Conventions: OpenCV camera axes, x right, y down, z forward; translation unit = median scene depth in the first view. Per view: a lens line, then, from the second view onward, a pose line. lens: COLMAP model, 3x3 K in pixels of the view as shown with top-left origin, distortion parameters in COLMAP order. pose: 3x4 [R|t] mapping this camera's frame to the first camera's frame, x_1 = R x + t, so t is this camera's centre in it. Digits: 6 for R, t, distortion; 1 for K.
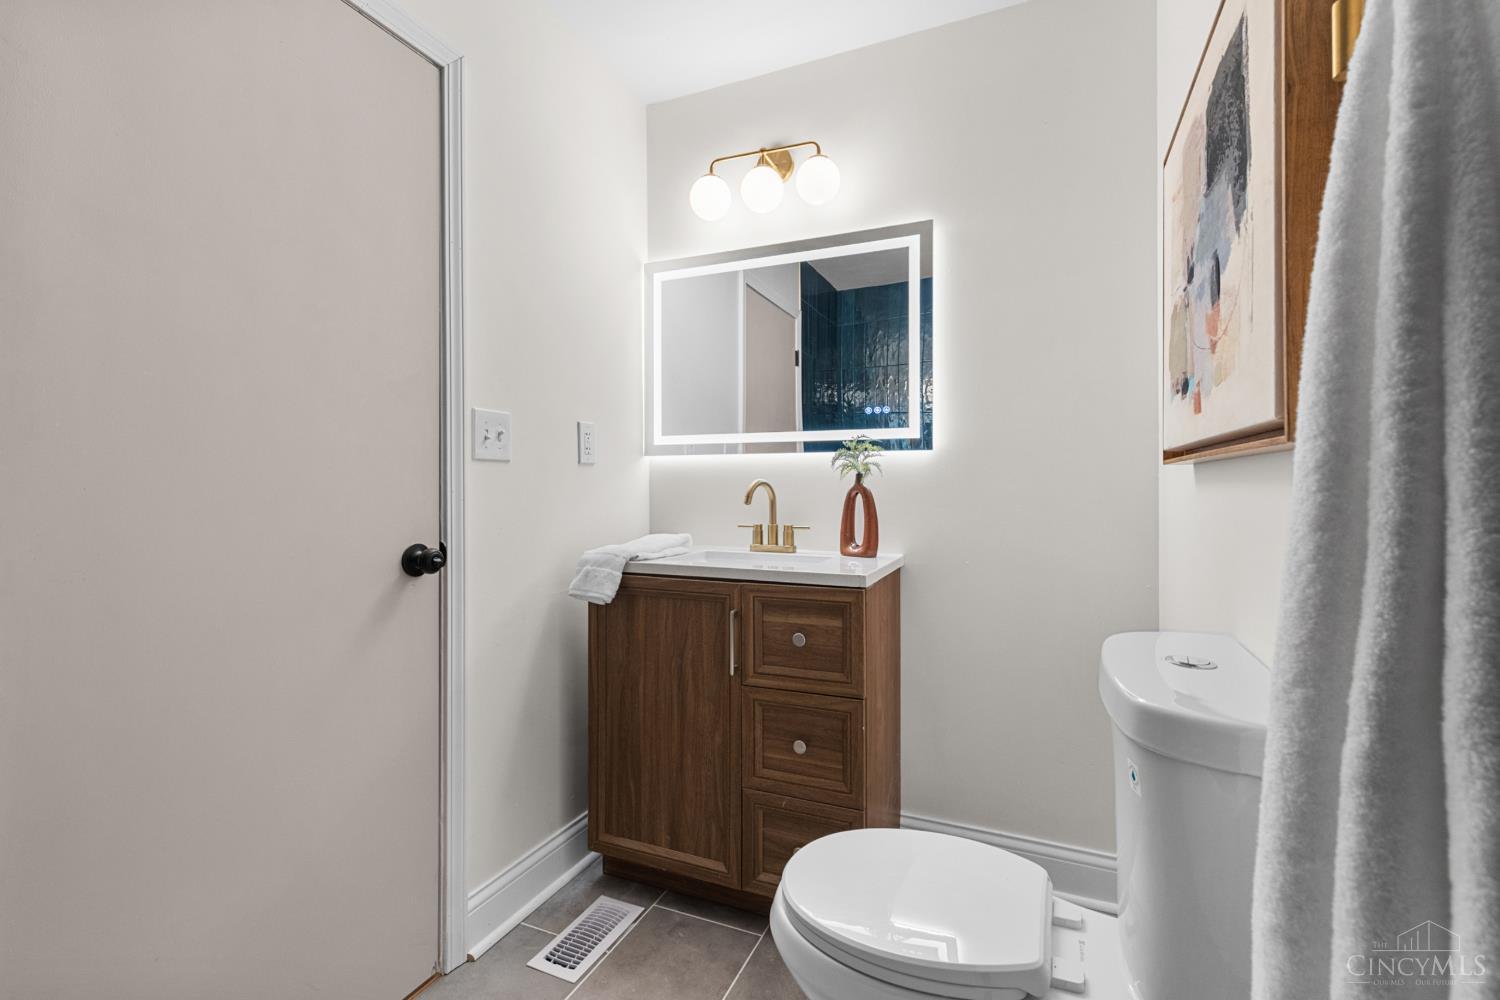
lens RADIAL K [[669.4, 0, 736.5], [0, 669.4, 493.4], [0, 0, 1]] dist [0.014436, -0.000641]
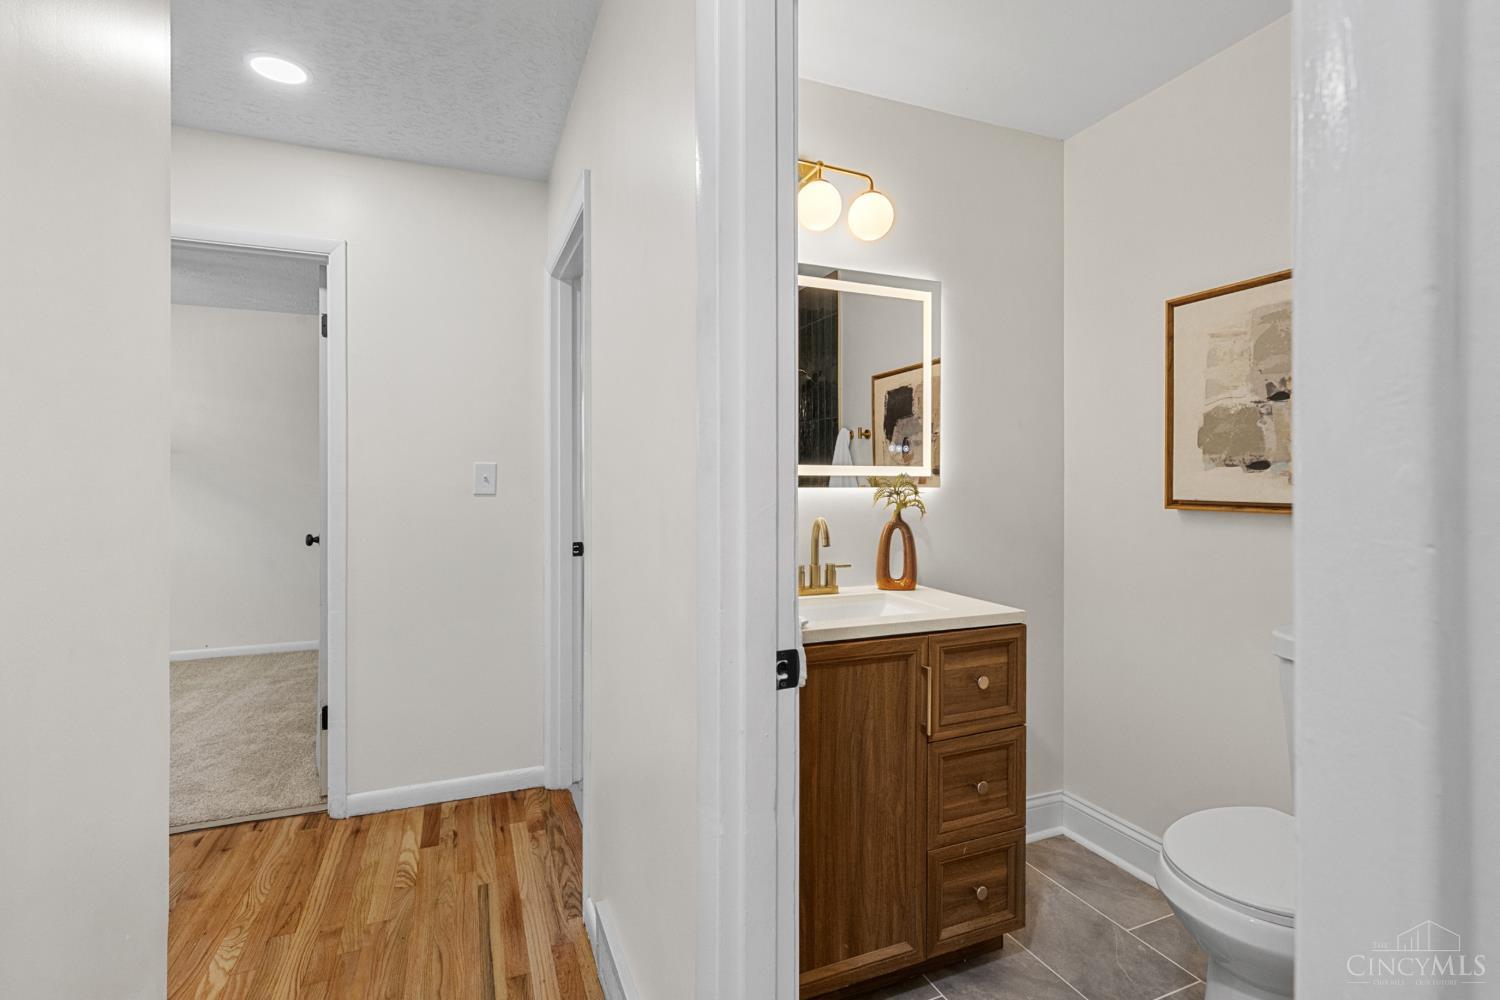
lens RADIAL K [[678.4, 0, 739.5], [0, 678.4, 485.4], [0, 0, 1]] dist [0.004174, -0.000147]
pose [[0.688854, -0.001210, 0.724899, -0.829776], [0.003325, 0.999993, -0.001491, -0.074131], [-0.724892, 0.003437, 0.688854, 0.505866]]
